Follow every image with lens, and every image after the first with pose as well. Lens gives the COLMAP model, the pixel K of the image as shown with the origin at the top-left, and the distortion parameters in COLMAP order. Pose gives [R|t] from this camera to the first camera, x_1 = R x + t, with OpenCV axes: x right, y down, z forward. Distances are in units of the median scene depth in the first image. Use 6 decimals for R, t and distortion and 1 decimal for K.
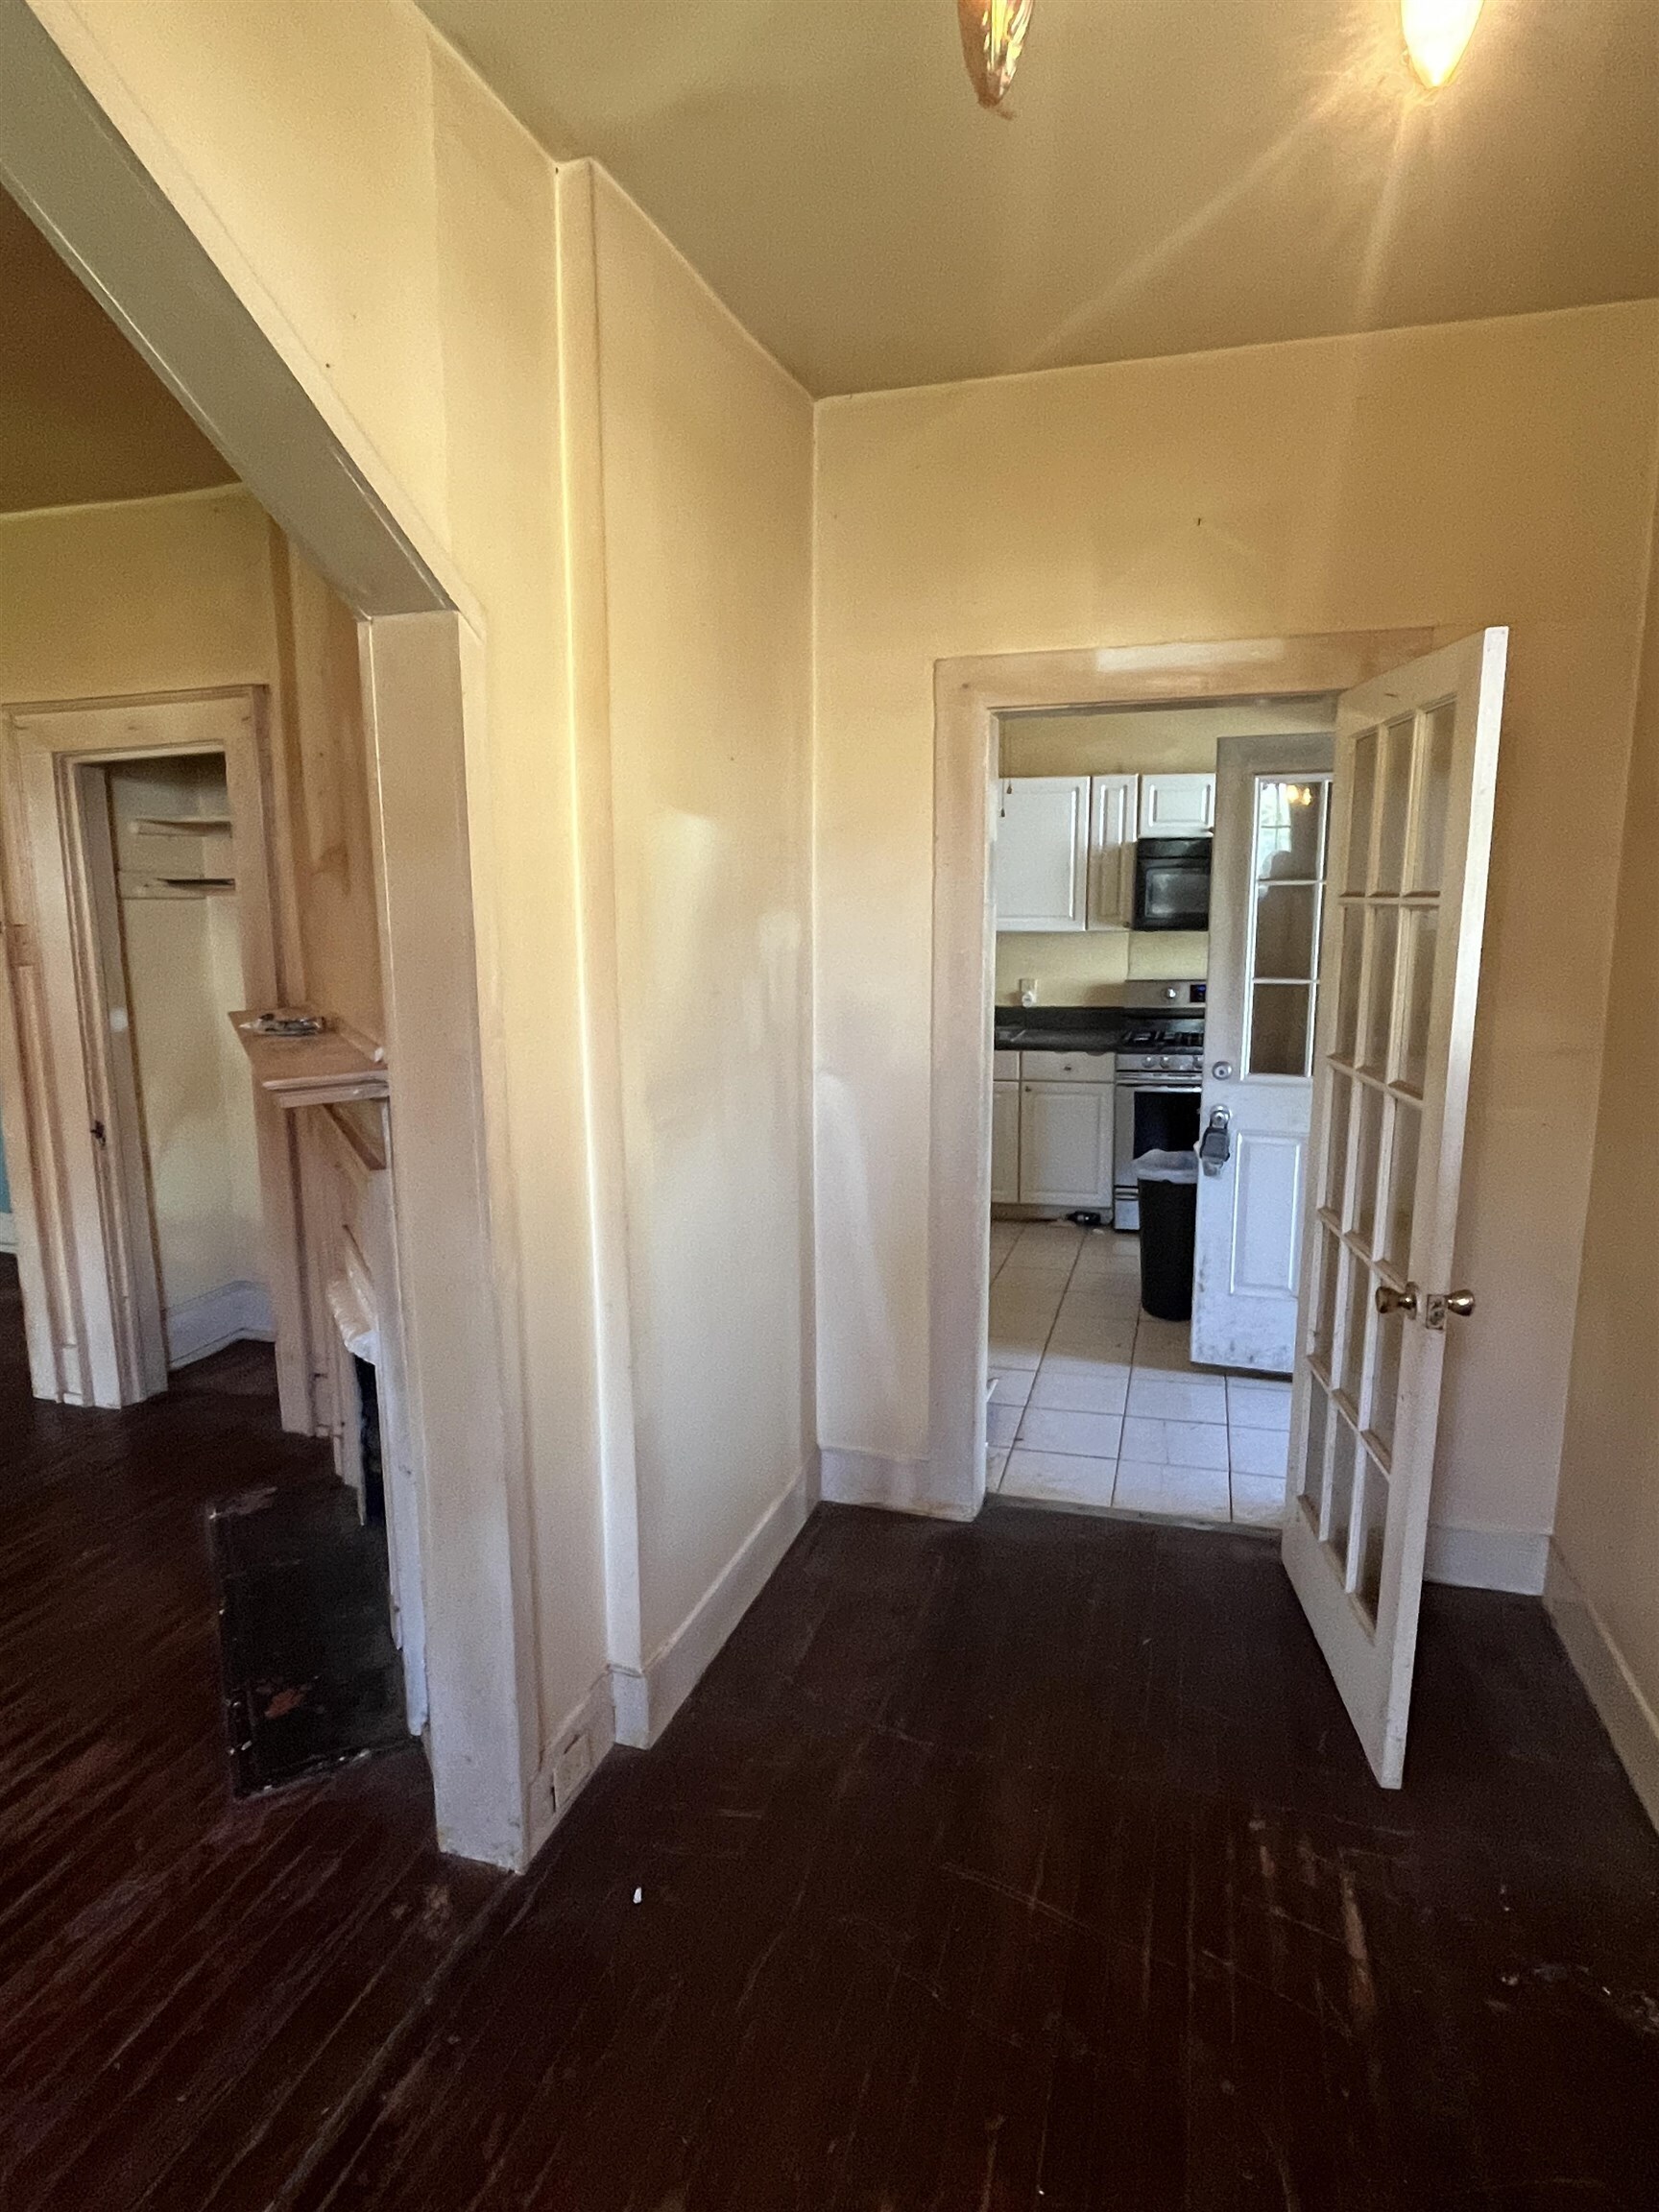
lens RADIAL K [[1268.3, 0, 822.1], [0, 1268.3, 1109.1], [0, 0, 1]] dist [0.016922, 0.001131]
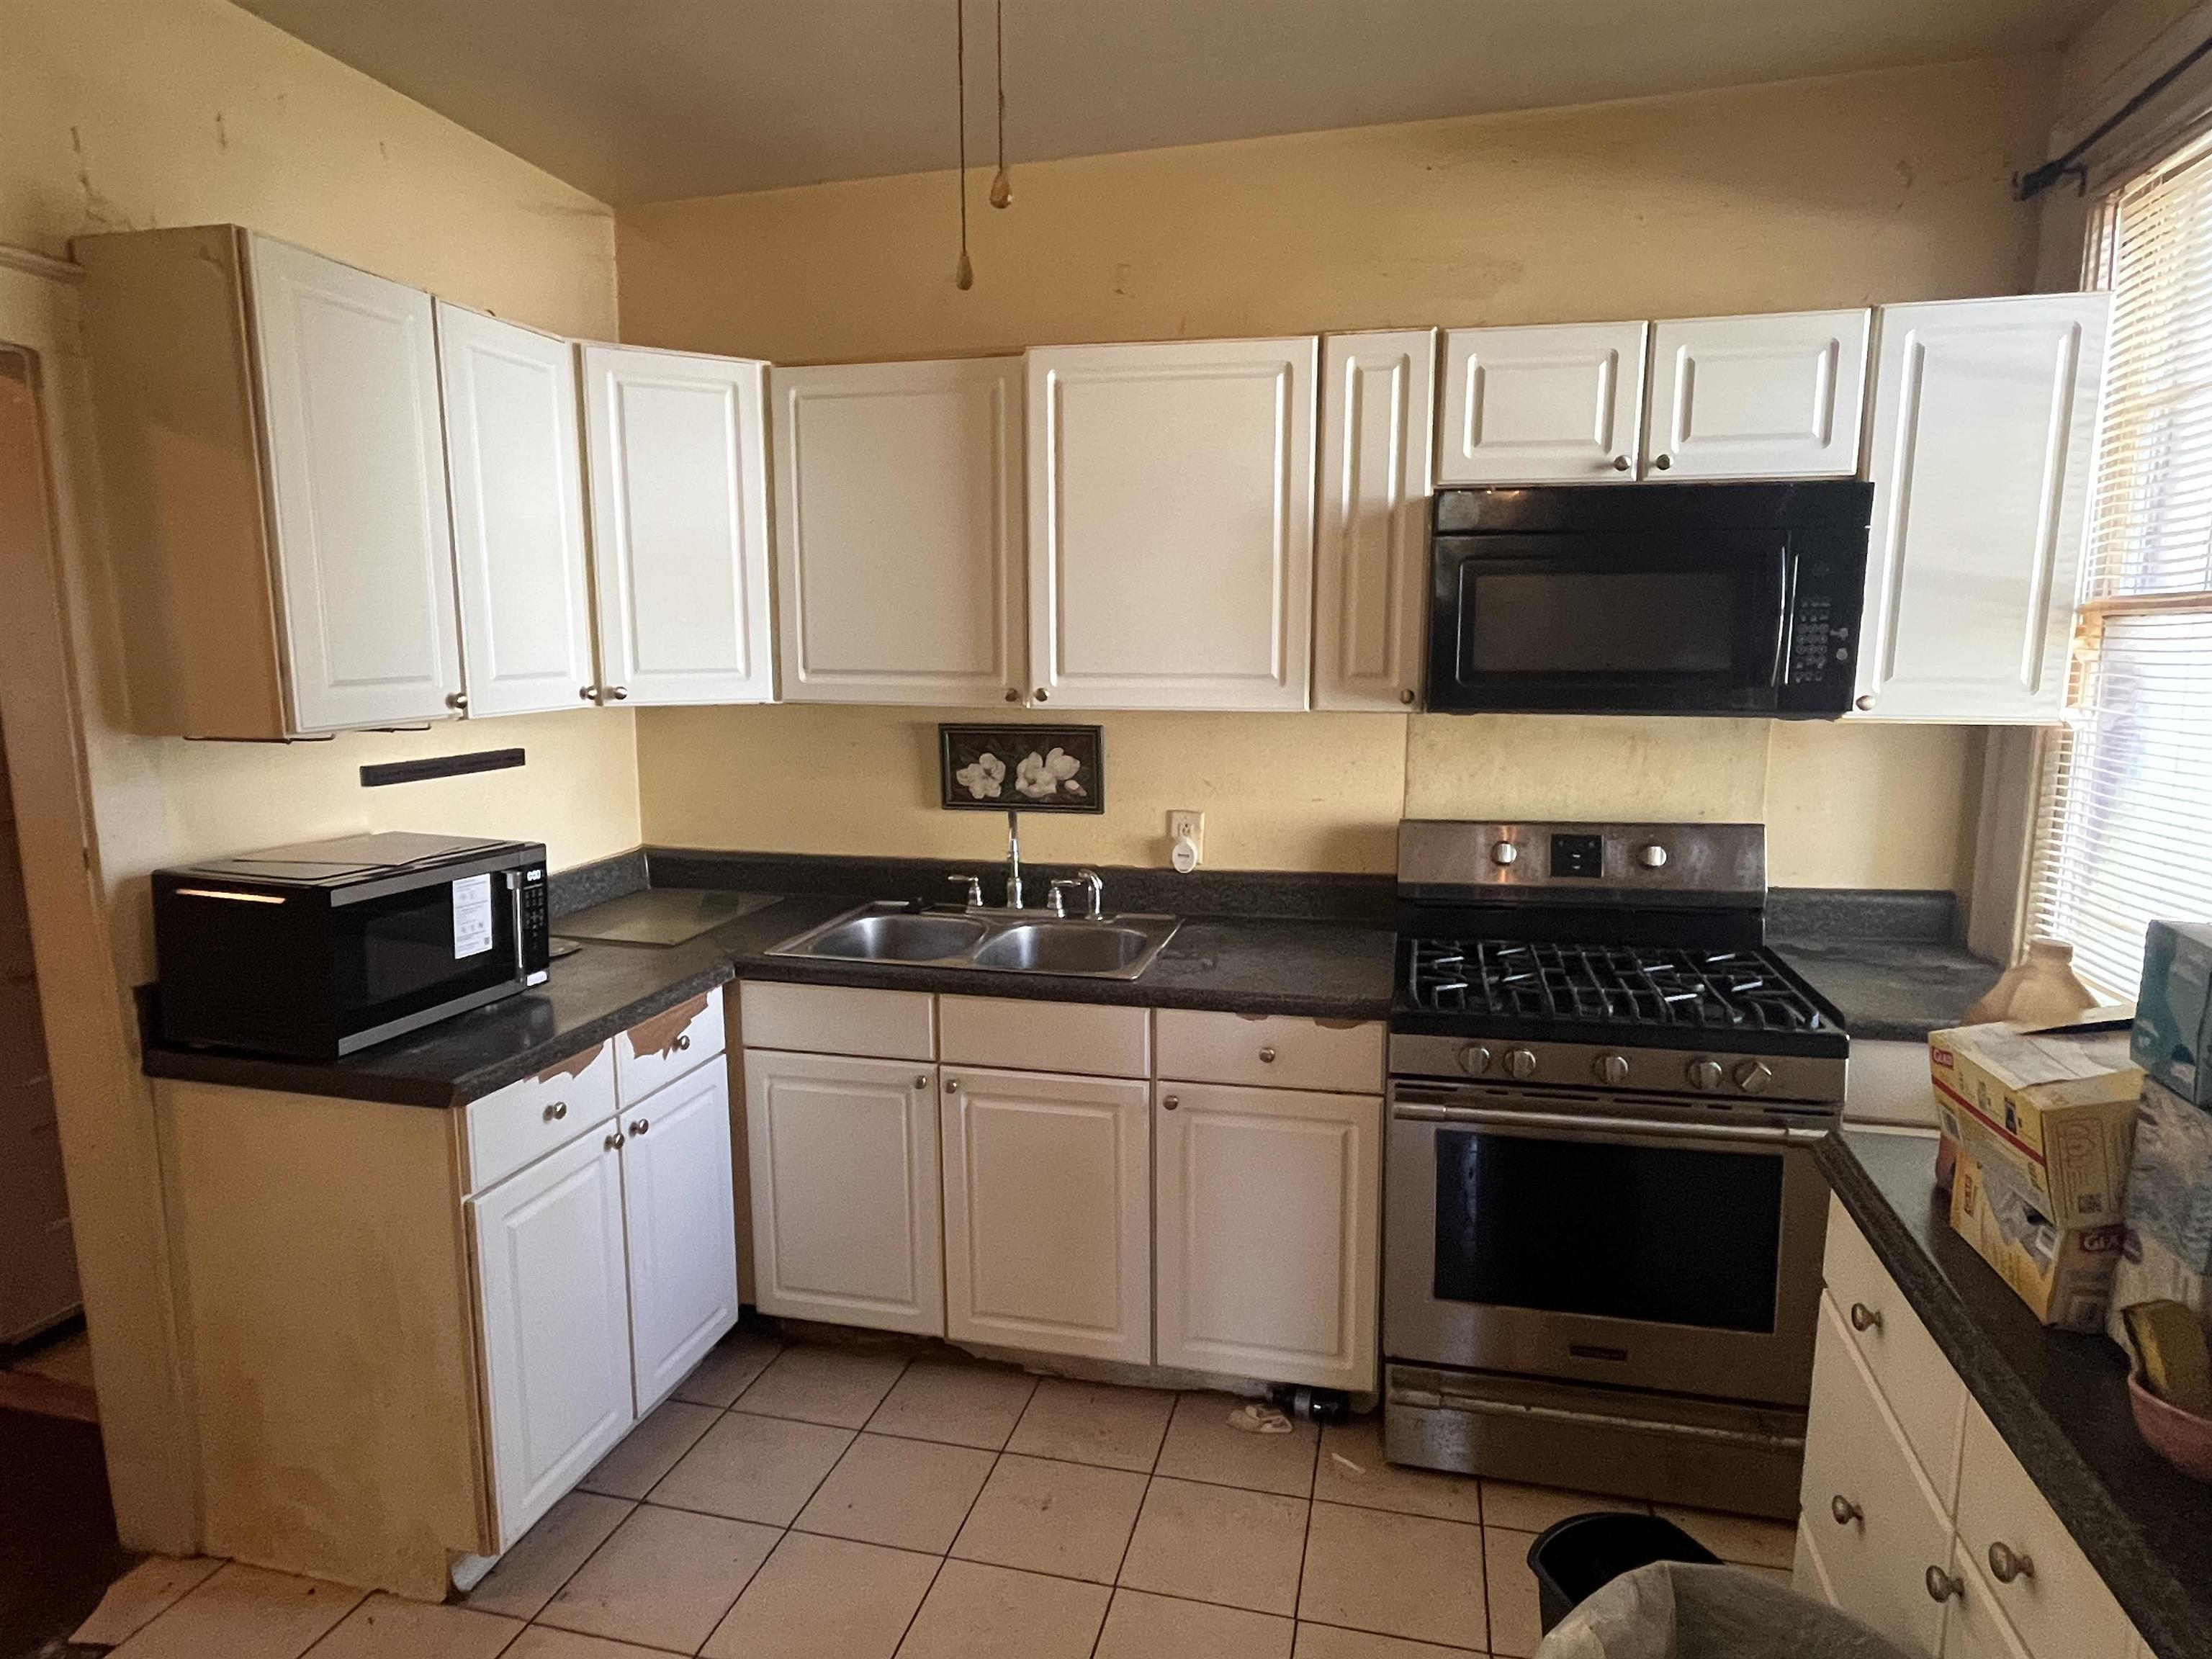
lens RADIAL K [[1268.3, 0, 1115.7], [0, 1268.3, 829.6], [0, 0, 1]] dist [0.016922, 0.001131]
pose [[0.998663, -0.001317, 0.051668, 0.123755], [0.002034, 0.999903, -0.013809, -0.097152], [-0.051645, 0.013895, 0.998569, 0.595033]]
